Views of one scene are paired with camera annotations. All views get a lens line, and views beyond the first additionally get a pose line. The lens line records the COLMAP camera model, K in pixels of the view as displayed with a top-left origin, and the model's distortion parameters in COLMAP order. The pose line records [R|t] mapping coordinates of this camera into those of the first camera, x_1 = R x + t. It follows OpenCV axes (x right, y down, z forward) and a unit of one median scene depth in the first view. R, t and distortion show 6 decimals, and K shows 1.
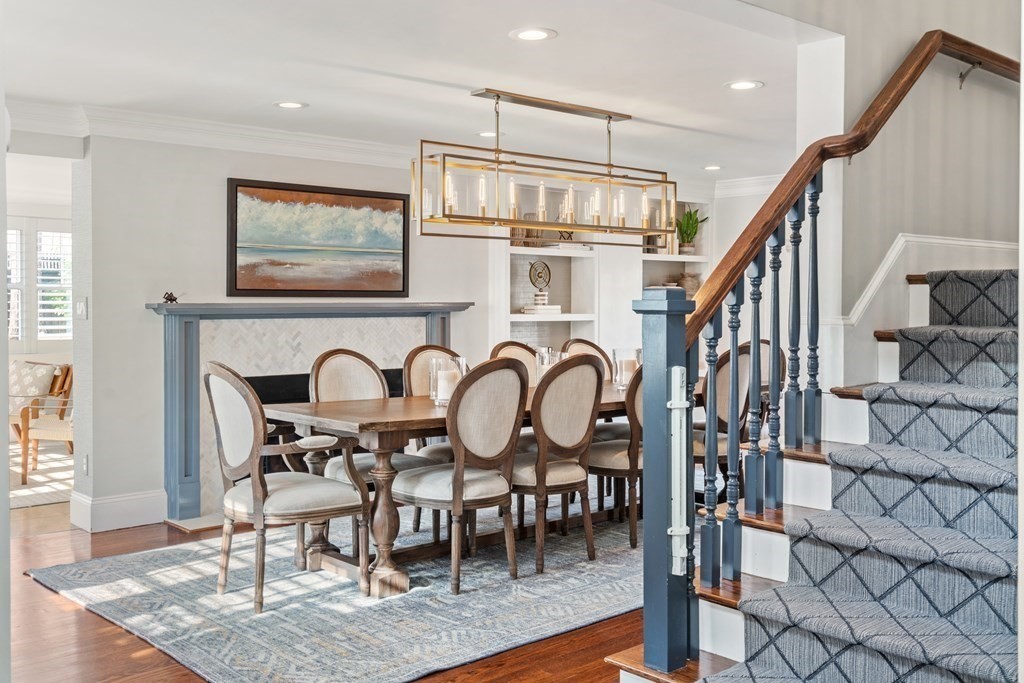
lens RADIAL K [[1001.9, 0, 509.4], [0, 1001.9, 336.9], [0, 0, 1]] dist [0.022895, 0.000000]
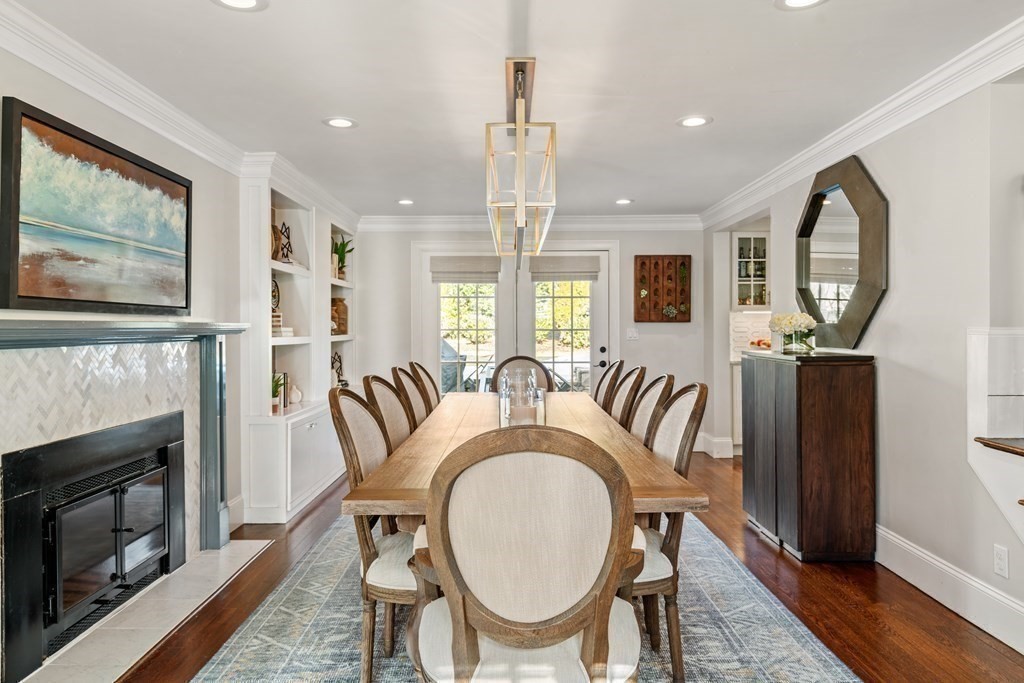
lens RADIAL K [[706.4, 0, 516.9], [0, 706.4, 334.8], [0, 0, 1]] dist [0.000717, -0.001621]
pose [[0.663210, -0.009743, 0.748370, -0.365853], [0.032755, 0.999335, -0.016017, -0.009496], [-0.747717, 0.035136, 0.663088, 0.500585]]
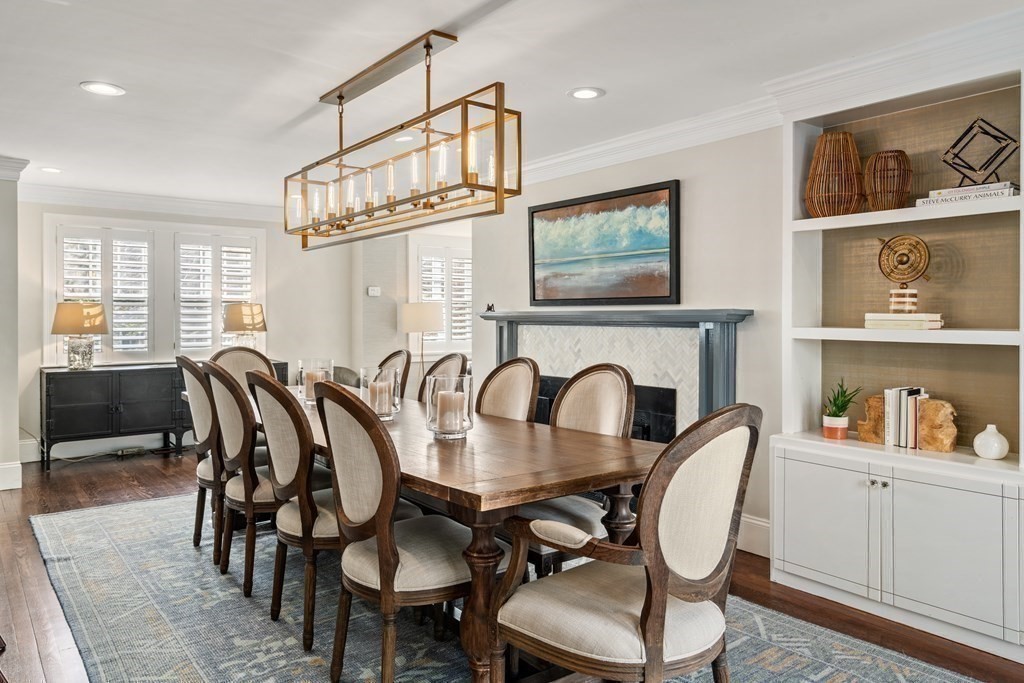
lens RADIAL K [[706.4, 0, 513.0], [0, 706.4, 324.2], [0, 0, 1]] dist [0.000717, -0.001621]
pose [[-0.066484, 0.008785, -0.997749, 0.532460], [-0.039020, 0.999173, 0.011398, -0.026095], [0.997024, 0.039690, -0.066086, 0.982020]]
